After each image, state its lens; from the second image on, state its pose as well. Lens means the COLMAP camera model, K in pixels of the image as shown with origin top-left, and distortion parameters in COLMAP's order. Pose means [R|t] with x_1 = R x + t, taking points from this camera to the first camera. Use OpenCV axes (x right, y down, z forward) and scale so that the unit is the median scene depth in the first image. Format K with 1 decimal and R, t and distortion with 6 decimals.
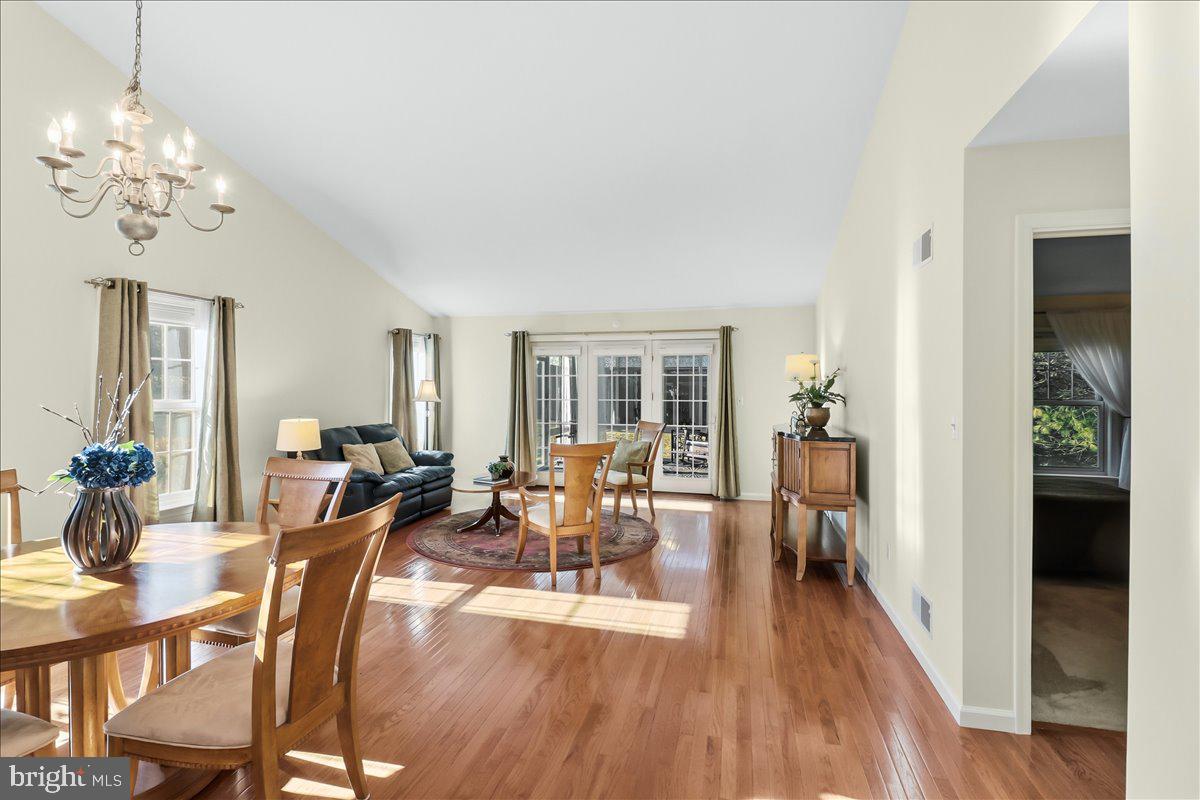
lens RADIAL K [[557.8, 0, 578.7], [0, 557.8, 395.8], [0, 0, 1]] dist [0.005580, -0.001389]
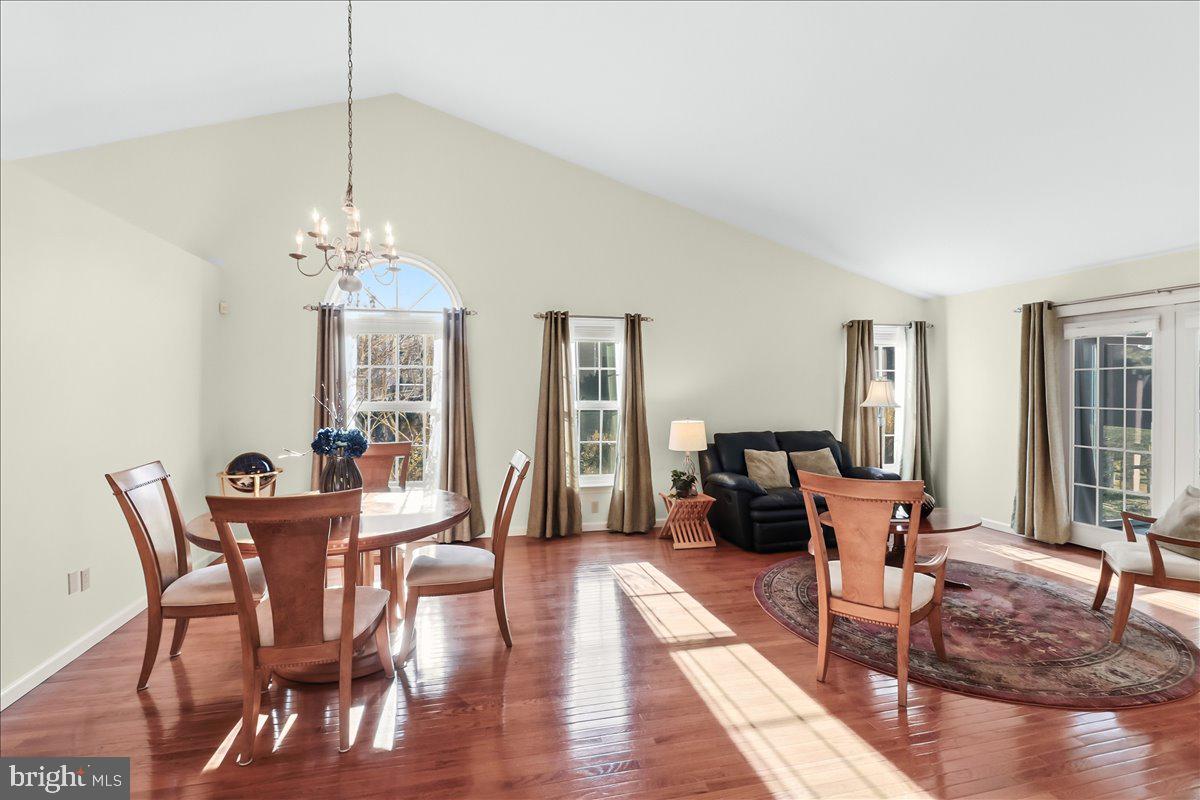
lens RADIAL K [[557.8, 0, 595.0], [0, 557.8, 393.0], [0, 0, 1]] dist [0.005580, -0.001389]
pose [[0.481663, -0.004645, -0.876344, 0.340210], [-0.008787, 0.999910, -0.010129, 0.002324], [0.876312, 0.012579, 0.481579, 0.356328]]
